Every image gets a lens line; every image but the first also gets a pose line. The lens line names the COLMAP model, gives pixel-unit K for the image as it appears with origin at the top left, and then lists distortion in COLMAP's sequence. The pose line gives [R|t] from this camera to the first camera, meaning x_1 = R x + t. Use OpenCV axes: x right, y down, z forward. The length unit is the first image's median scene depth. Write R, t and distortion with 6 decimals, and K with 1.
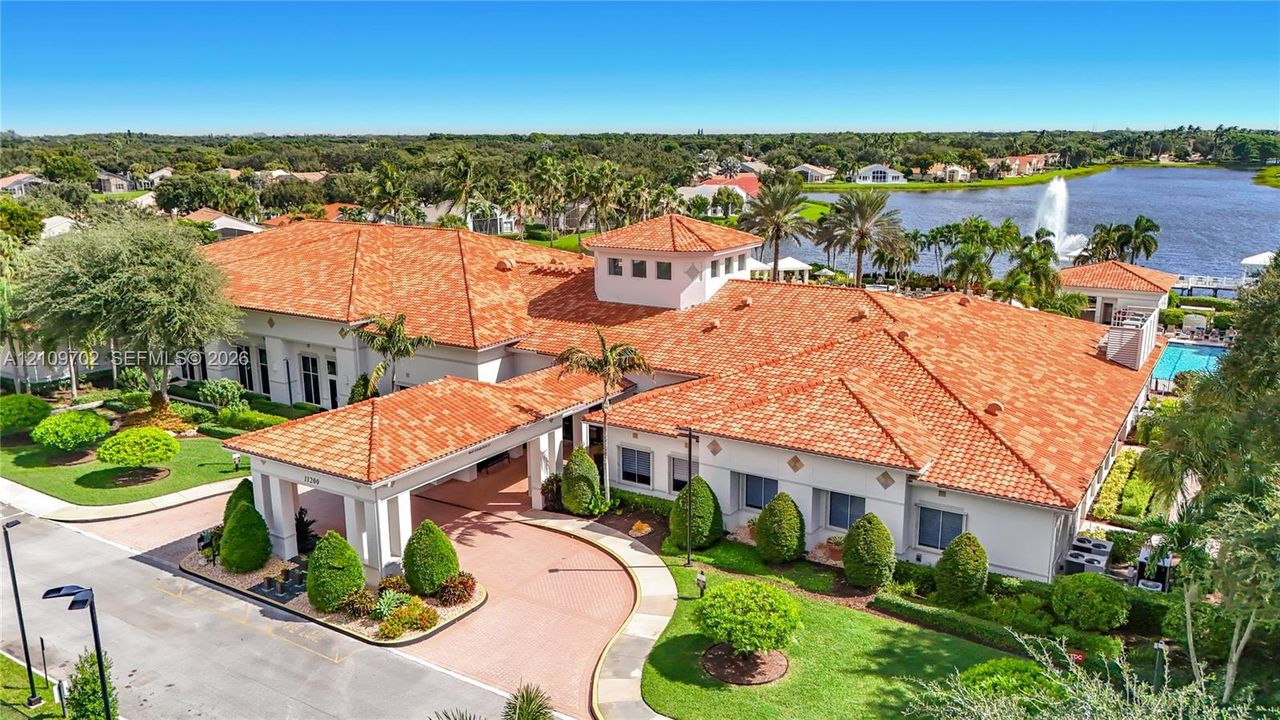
lens RADIAL K [[921.9, 0, 640.0], [0, 921.9, 360.0], [0, 0, 1]] dist [0.001268, -0.001169]
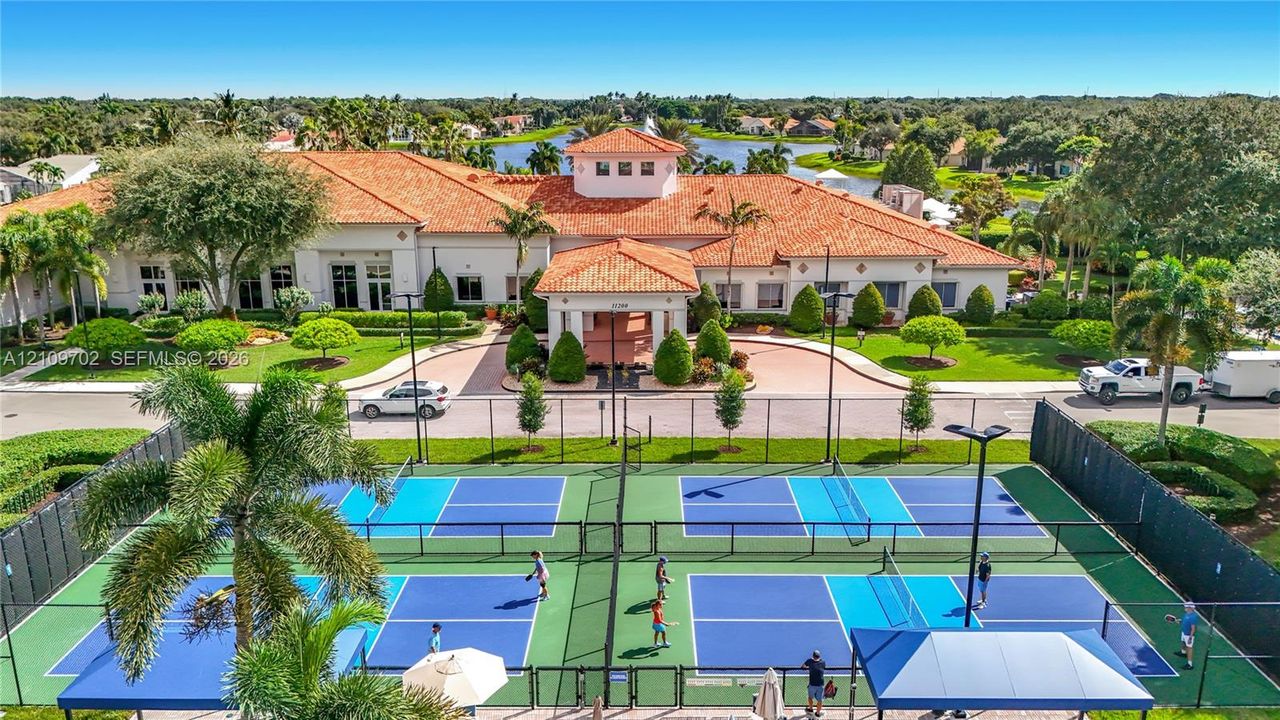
lens RADIAL K [[921.9, 0, 640.0], [0, 921.9, 360.0], [0, 0, 1]] dist [0.001268, -0.001169]
pose [[0.851532, -0.134854, 0.506664, -0.668403], [0.115941, 0.990865, 0.068873, 0.078582], [-0.511324, 0.000096, 0.859388, -0.115100]]
